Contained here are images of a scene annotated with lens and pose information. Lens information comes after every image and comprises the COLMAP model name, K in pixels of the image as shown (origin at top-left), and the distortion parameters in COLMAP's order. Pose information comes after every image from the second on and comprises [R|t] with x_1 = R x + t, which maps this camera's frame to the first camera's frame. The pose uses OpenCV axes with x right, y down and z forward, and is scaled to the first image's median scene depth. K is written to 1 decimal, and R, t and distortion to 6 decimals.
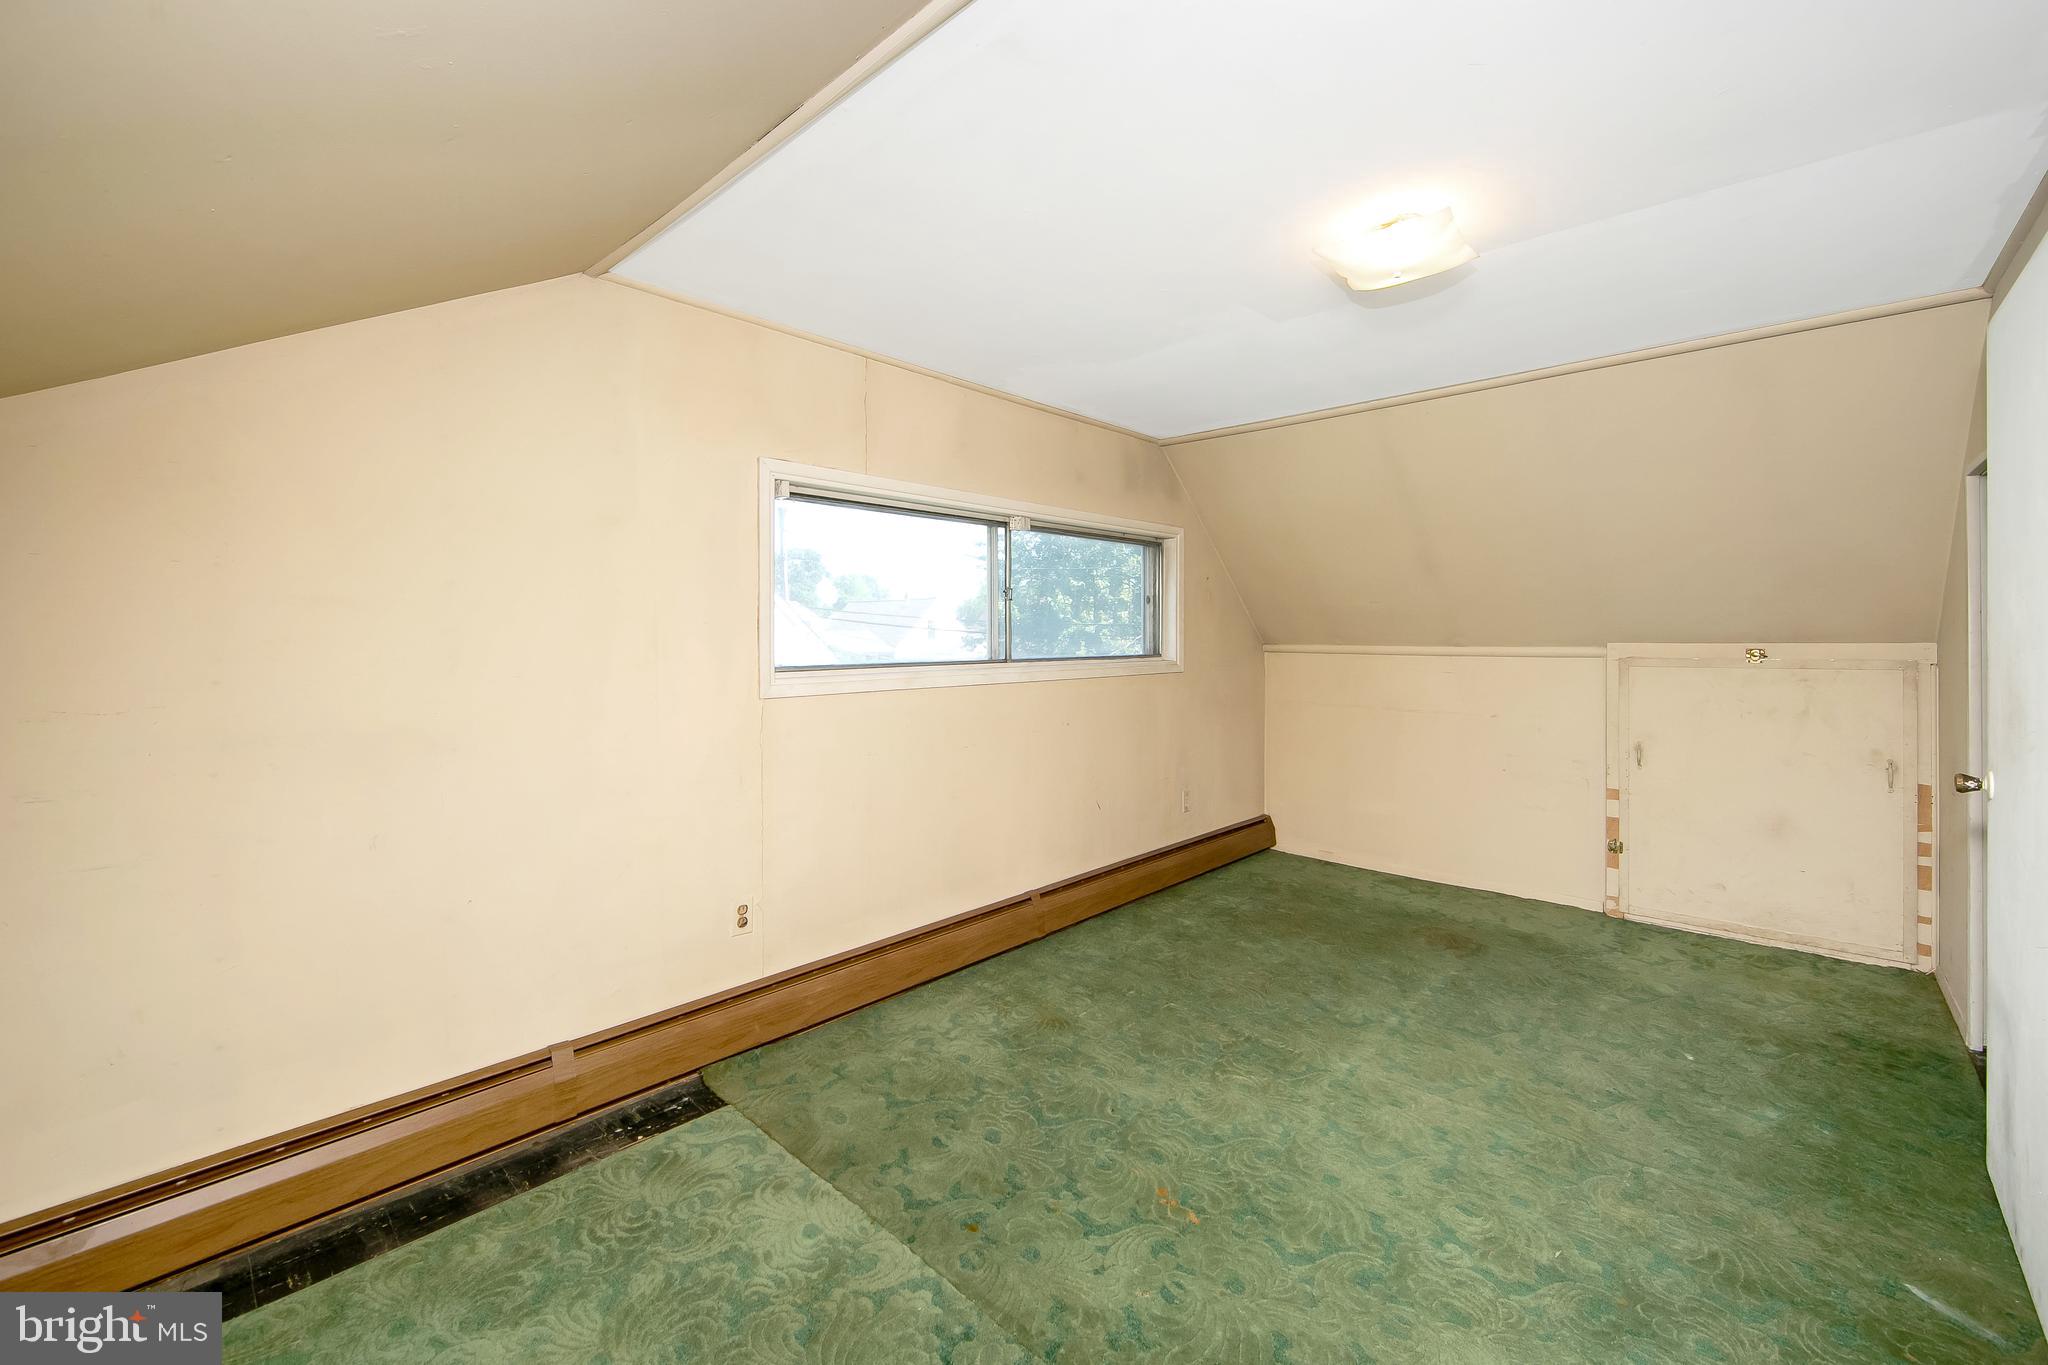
lens RADIAL K [[844.6, 0, 1037.4], [0, 844.6, 640.2], [0, 0, 1]] dist [-0.004623, -0.000006]
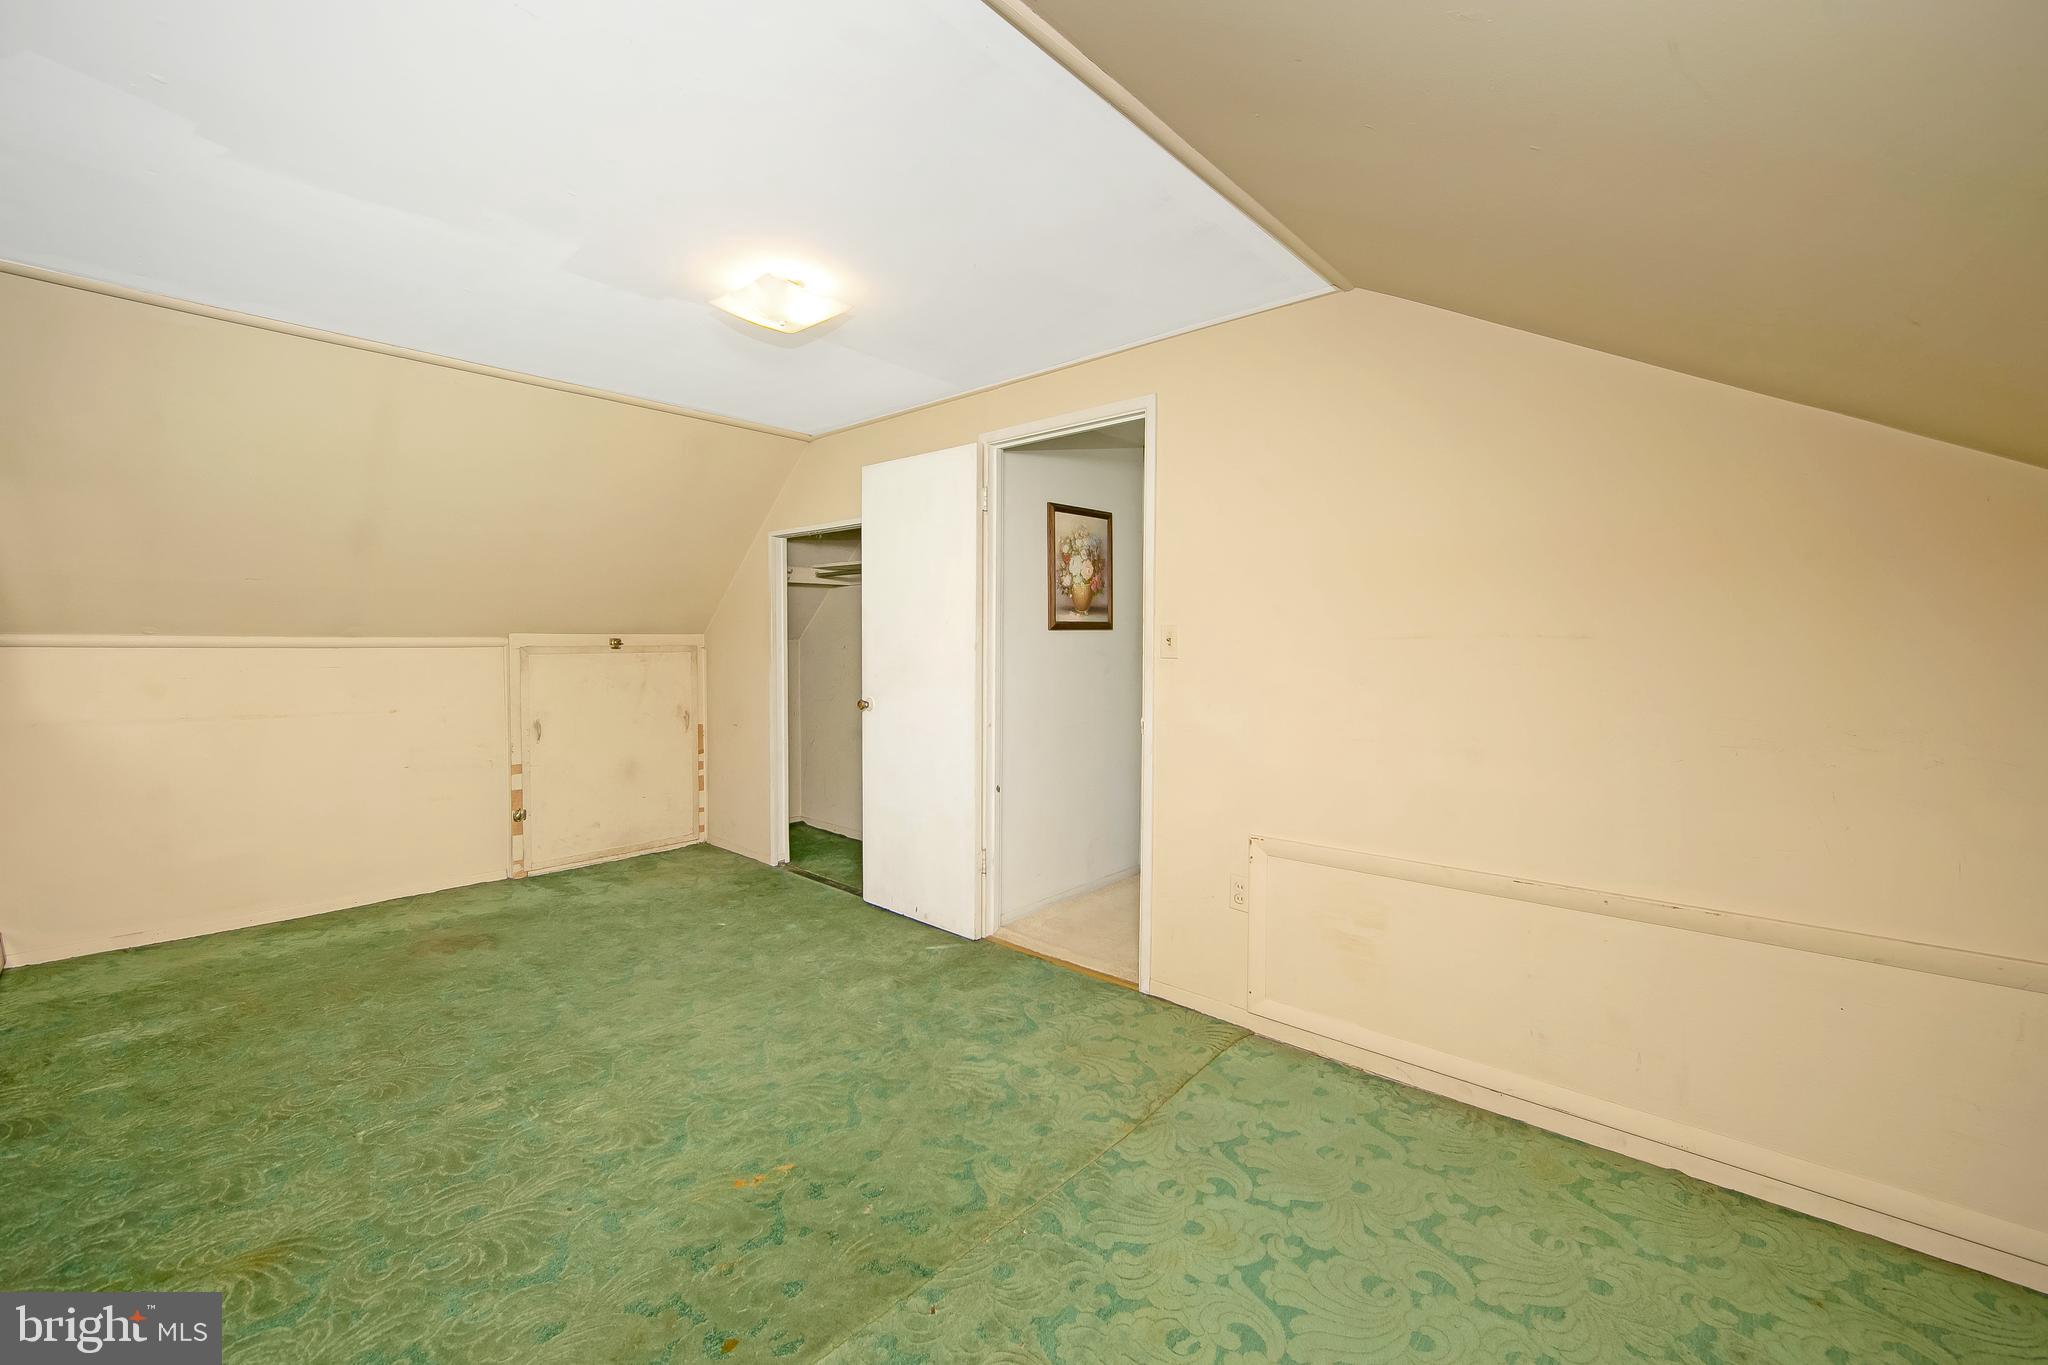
lens RADIAL K [[832.7, 0, 996.6], [0, 832.7, 652.3], [0, 0, 1]] dist [-0.007202, 0.000430]
pose [[0.002186, -0.011742, 0.999929, -0.476856], [0.000729, 0.999931, 0.011741, 0.017857], [-0.999997, 0.000703, 0.002194, 0.416658]]
